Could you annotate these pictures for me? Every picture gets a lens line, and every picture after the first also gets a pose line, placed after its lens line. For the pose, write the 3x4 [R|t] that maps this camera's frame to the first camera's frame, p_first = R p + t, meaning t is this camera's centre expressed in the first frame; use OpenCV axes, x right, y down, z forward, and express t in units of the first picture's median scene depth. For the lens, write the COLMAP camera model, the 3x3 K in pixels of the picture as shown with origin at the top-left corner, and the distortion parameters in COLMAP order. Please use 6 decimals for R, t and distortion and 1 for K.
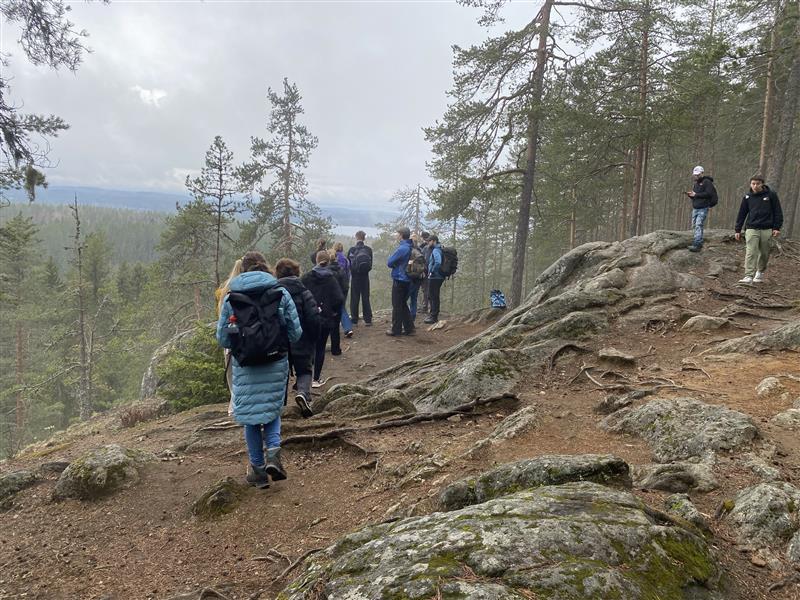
lens RADIAL K [[598.8, 0, 400.0], [0, 598.8, 300.0], [0, 0, 1]] dist [0.011573, -0.008431]
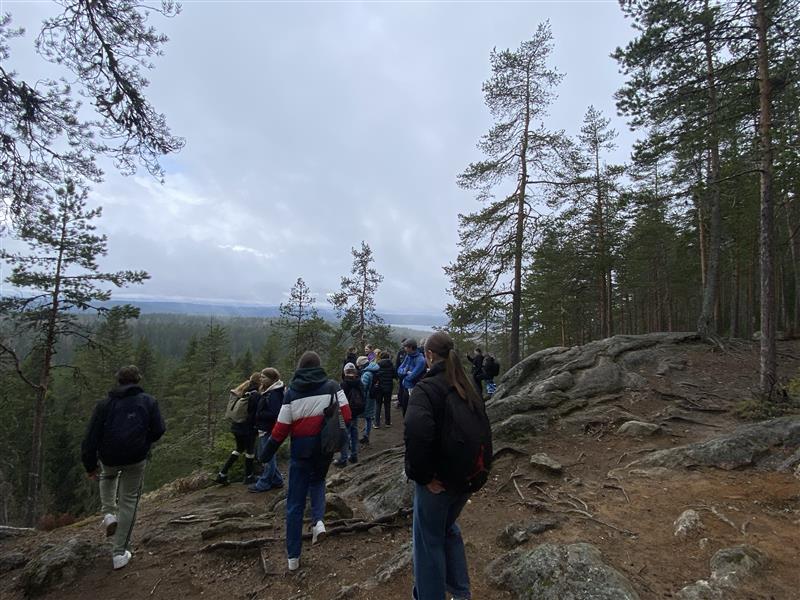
lens RADIAL K [[375.6, 0, 400.0], [0, 375.6, 300.0], [0, 0, 1]] dist [0.019550, -0.023435]
pose [[0.985882, -0.027271, -0.165205, 0.155614], [-0.005168, 0.981221, -0.192816, -0.045696], [0.167361, 0.190947, 0.967228, 0.165701]]
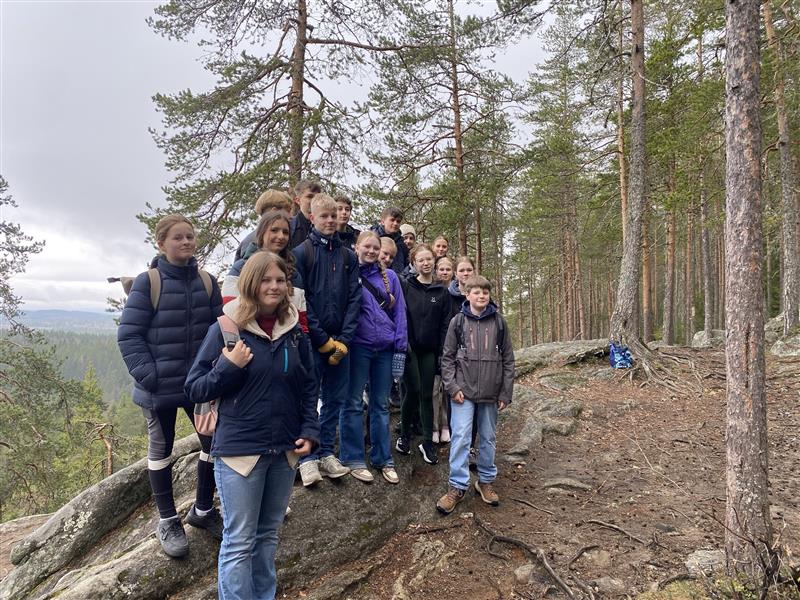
lens RADIAL K [[598.8, 0, 400.0], [0, 598.8, 300.0], [0, 0, 1]] dist [0.011573, -0.008431]
pose [[0.989628, -0.045589, 0.136224, 0.427549], [0.068000, 0.983998, -0.164691, -0.112540], [-0.126536, 0.172247, 0.976893, 0.580352]]
